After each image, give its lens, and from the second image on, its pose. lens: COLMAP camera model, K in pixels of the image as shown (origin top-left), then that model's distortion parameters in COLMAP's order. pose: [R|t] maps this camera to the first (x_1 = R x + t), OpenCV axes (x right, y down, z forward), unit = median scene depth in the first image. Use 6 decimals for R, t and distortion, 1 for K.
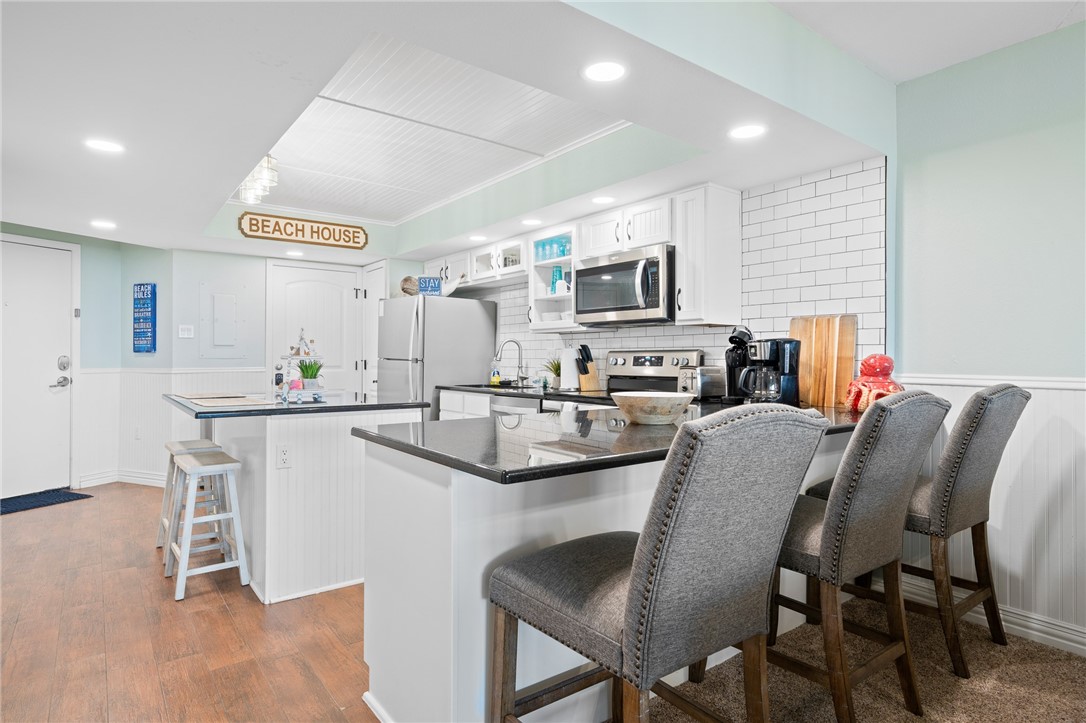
lens RADIAL K [[583.3, 0, 535.8], [0, 583.3, 354.0], [0, 0, 1]] dist [-0.000482, -0.000797]
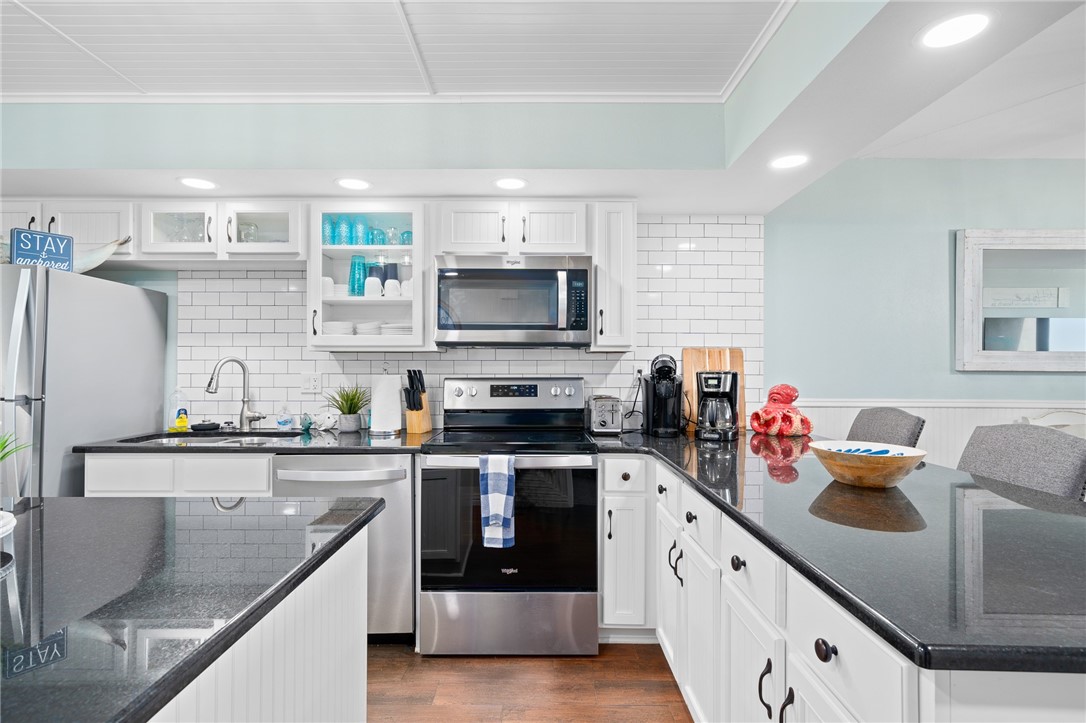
lens RADIAL K [[524.5, 0, 534.8], [0, 524.5, 360.7], [0, 0, 1]] dist [0.000452, 0.000259]
pose [[0.606534, 0.006345, 0.795032, -0.296037], [-0.004278, 0.999980, -0.004717, -0.021030], [-0.795046, -0.000541, 0.606549, 0.402695]]
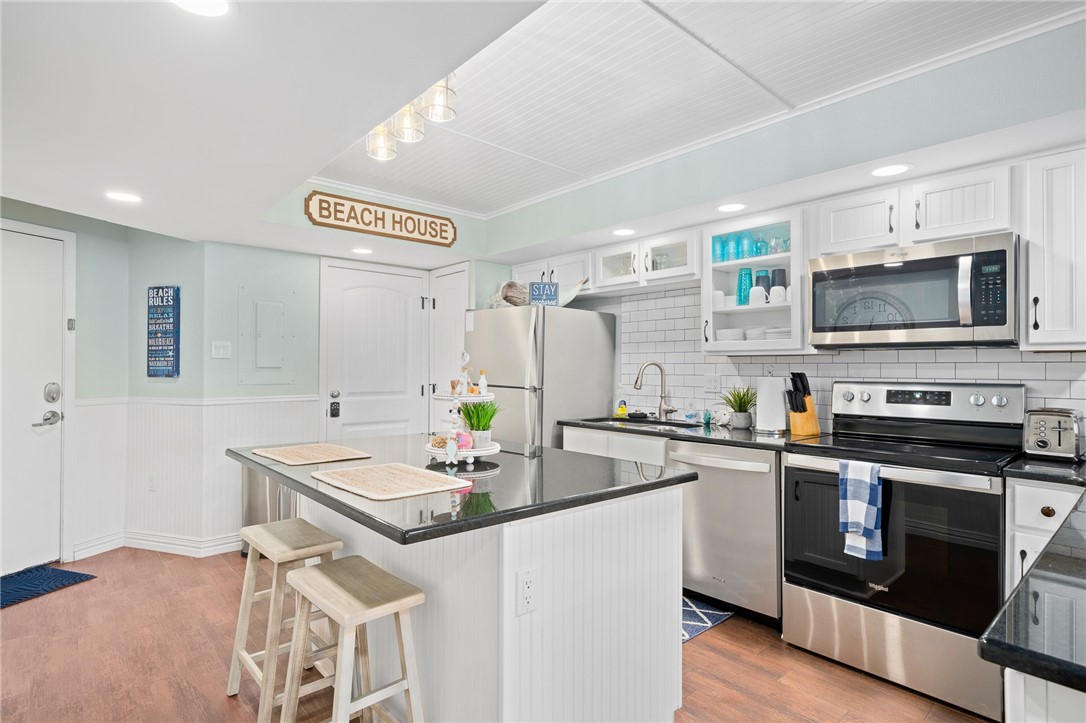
lens RADIAL K [[550.1, 0, 535.6], [0, 550.1, 363.2], [0, 0, 1]] dist [0.000609, -0.000341]
pose [[0.997317, 0.002230, 0.073172, -0.257916], [-0.002088, 0.999996, -0.002007, -0.021727], [-0.073176, 0.001849, 0.997317, 0.268549]]
